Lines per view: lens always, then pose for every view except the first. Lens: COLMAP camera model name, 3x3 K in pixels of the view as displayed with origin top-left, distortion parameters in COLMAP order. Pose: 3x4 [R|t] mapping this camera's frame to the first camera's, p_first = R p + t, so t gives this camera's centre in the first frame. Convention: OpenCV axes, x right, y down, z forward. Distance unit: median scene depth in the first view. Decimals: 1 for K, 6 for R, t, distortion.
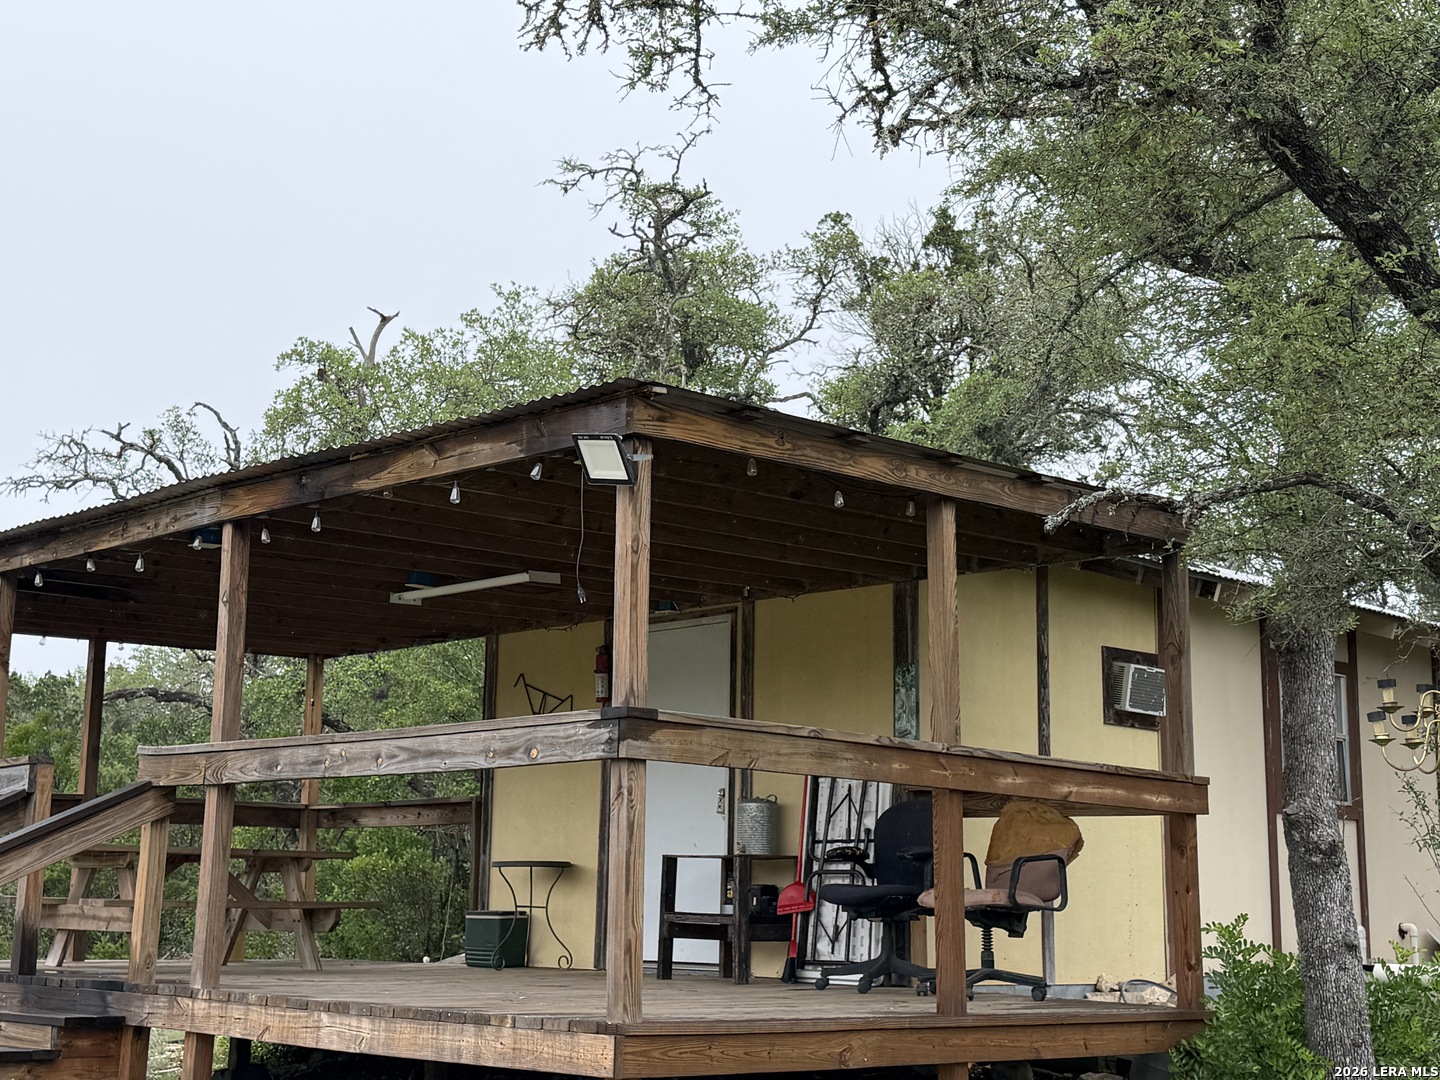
lens RADIAL K [[1984.0, 0, 720.0], [0, 1984.0, 540.0], [0, 0, 1]] dist [0.119208, -0.000891]
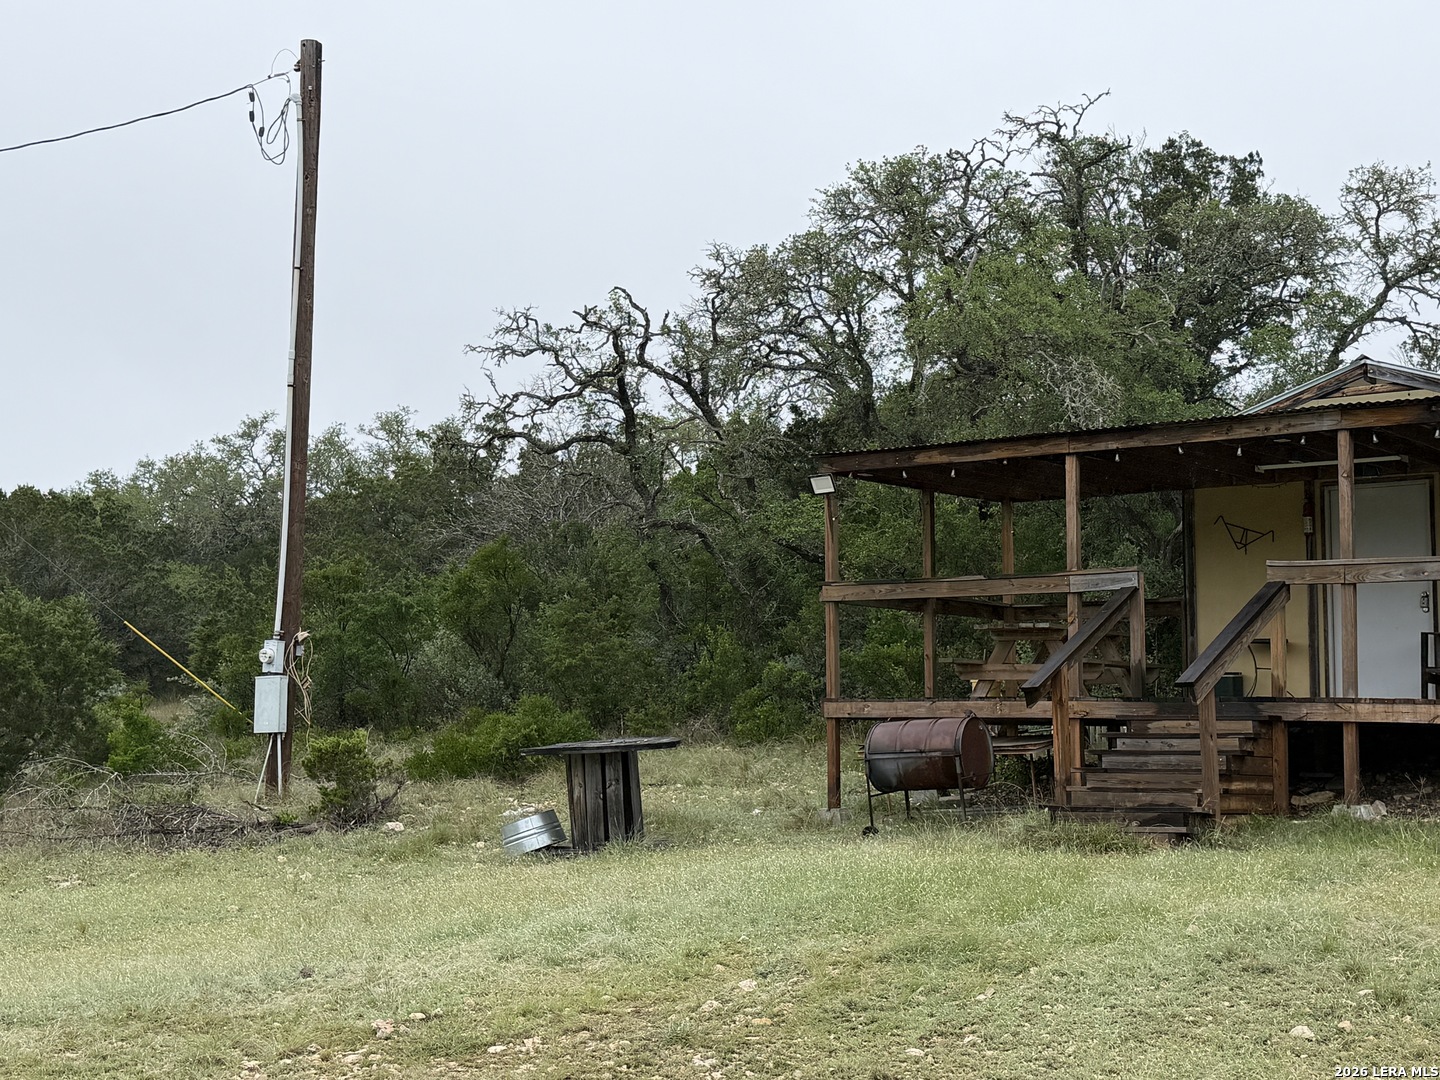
lens RADIAL K [[1984.0, 0, 720.0], [0, 1984.0, 540.0], [0, 0, 1]] dist [0.119208, -0.000891]
pose [[0.984341, 0.004584, 0.176214, -1.092881], [-0.020053, 0.996084, 0.086103, -0.052916], [-0.175129, -0.088288, 0.980579, -0.596156]]
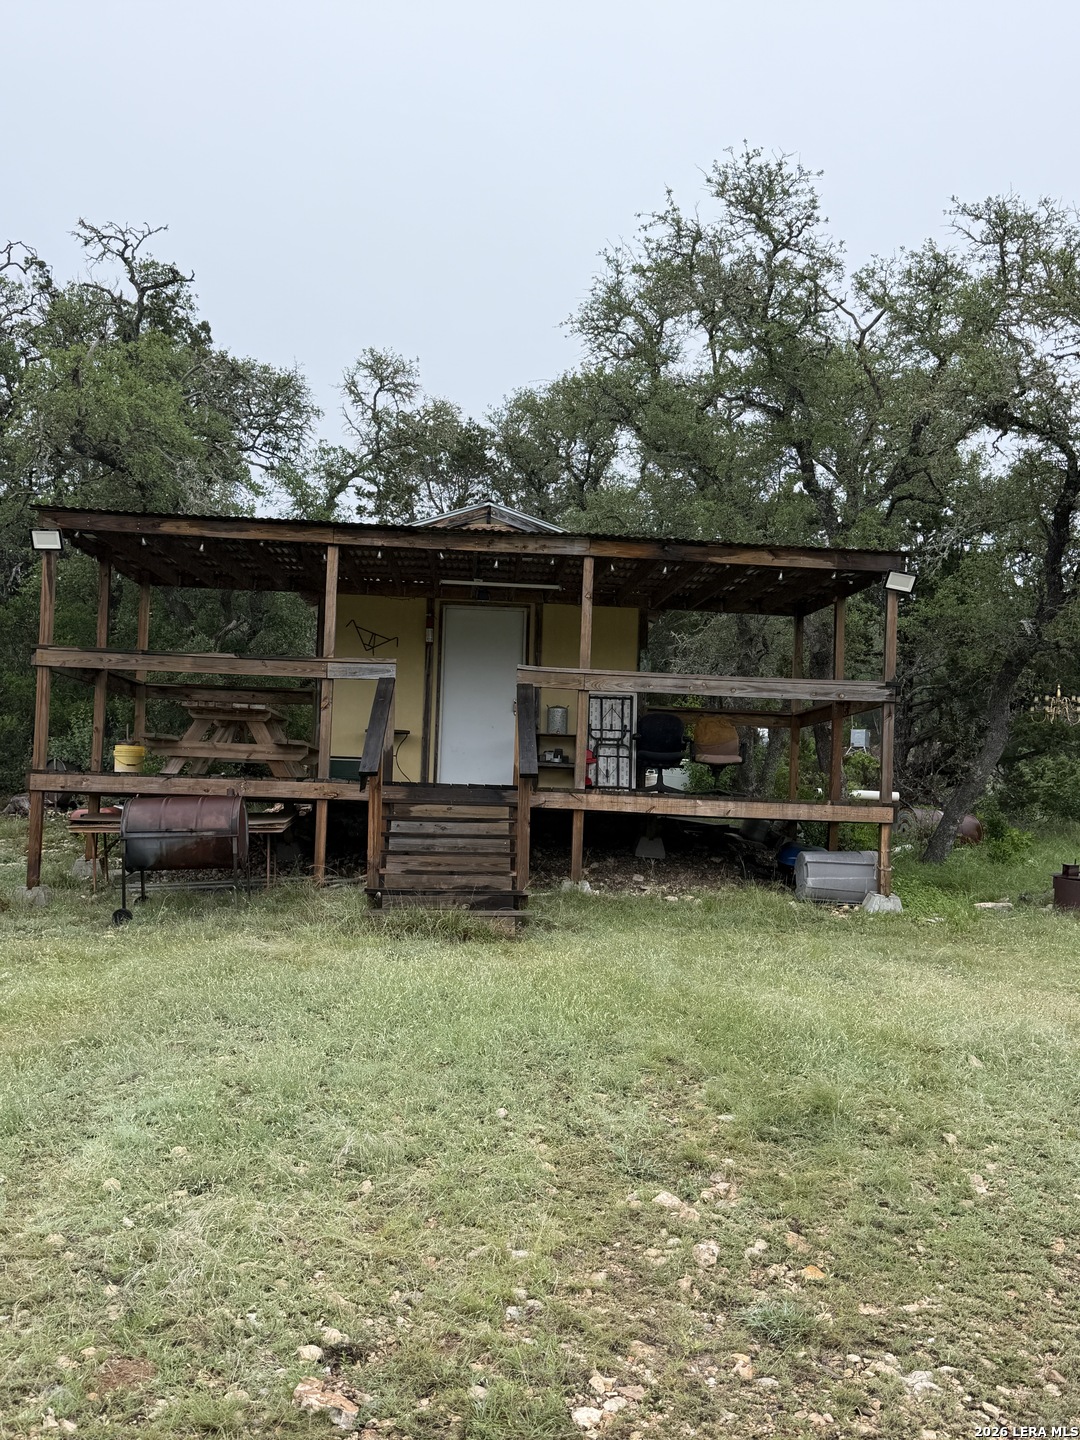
lens RADIAL K [[1411.2, 0, 540.0], [0, 1411.2, 720.0], [0, 0, 1]] dist [0.191980, -0.467479]
pose [[0.652570, 0.052564, 0.755903, -1.344540], [-0.160126, 0.984628, 0.069767, 0.061034], [-0.740616, -0.166568, 0.650955, 0.116972]]
